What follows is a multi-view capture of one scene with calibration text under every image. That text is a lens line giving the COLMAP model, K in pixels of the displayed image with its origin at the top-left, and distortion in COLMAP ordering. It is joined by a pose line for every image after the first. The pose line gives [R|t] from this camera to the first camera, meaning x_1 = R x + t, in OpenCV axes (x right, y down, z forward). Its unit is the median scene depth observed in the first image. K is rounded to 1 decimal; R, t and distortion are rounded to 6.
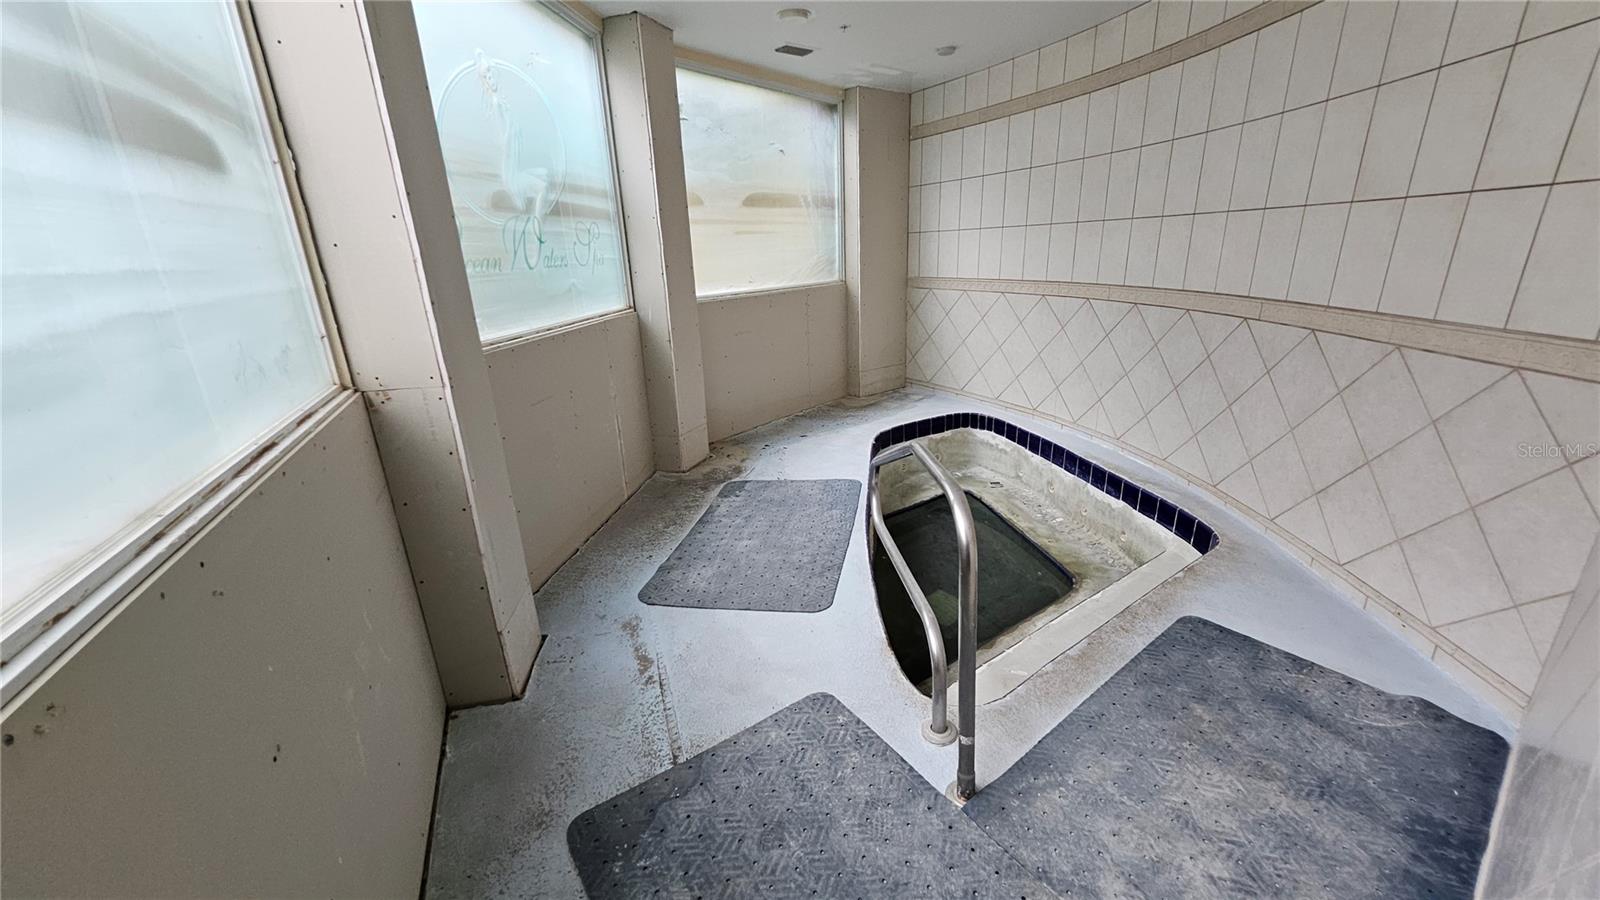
lens RADIAL K [[643.8, 0, 800.0], [0, 643.8, 450.0], [0, 0, 1]] dist [0.013339, -0.000020]
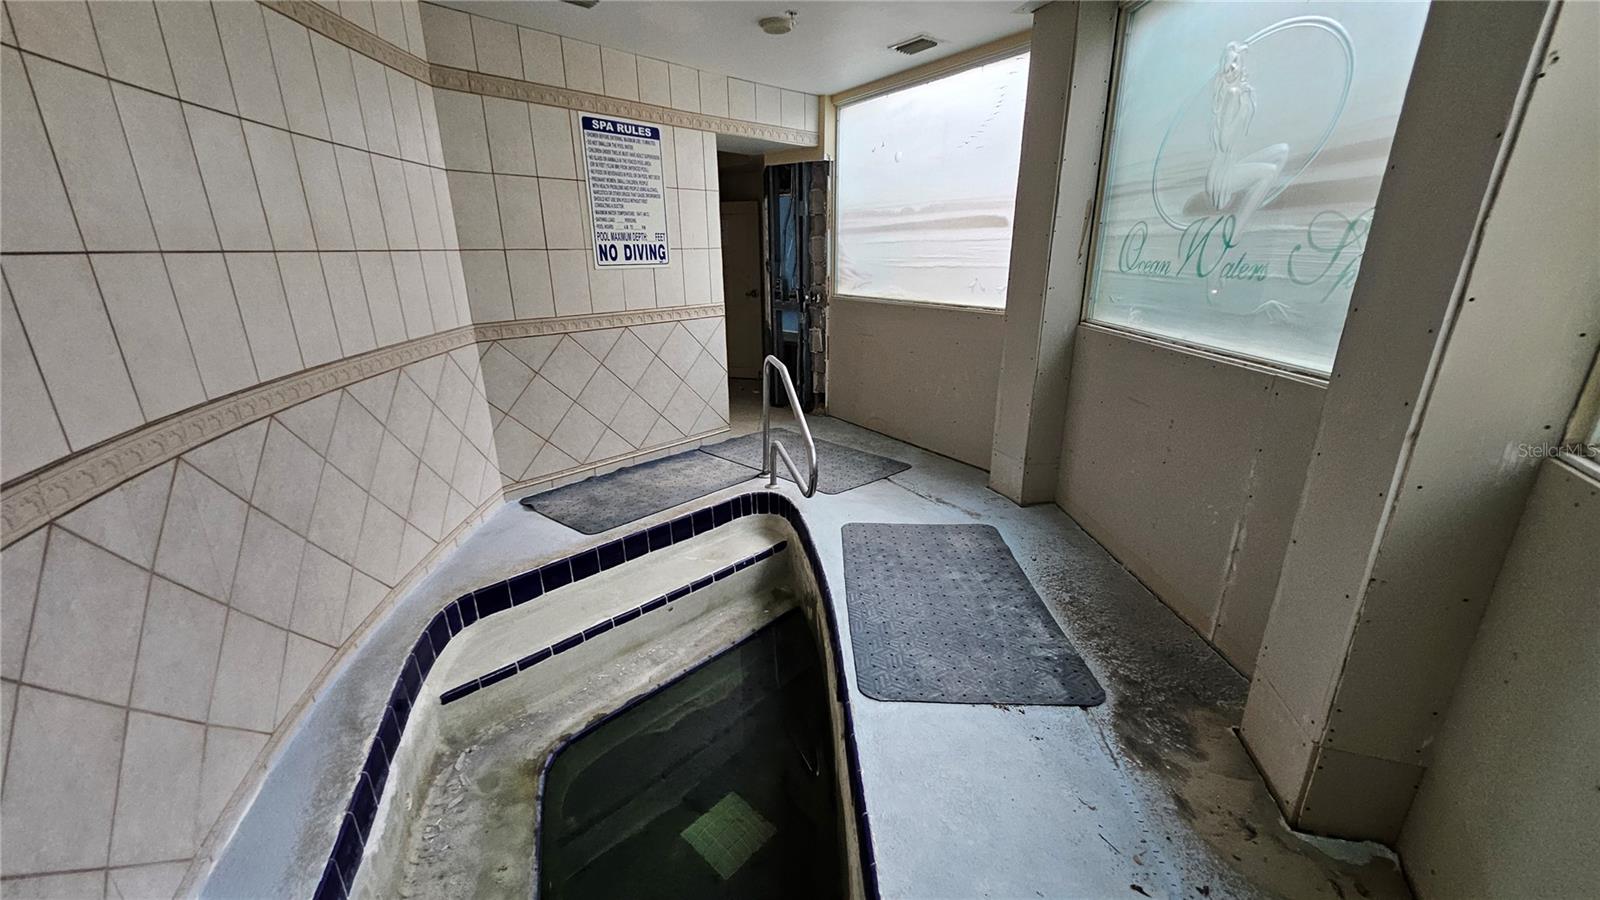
lens RADIAL K [[643.8, 0, 800.0], [0, 643.8, 450.0], [0, 0, 1]] dist [0.013339, -0.000020]
pose [[-0.985778, 0.094213, -0.139159, 0.251843], [-0.004022, 0.814610, 0.579995, -0.551909], [0.168003, 0.572306, -0.802646, 1.619530]]
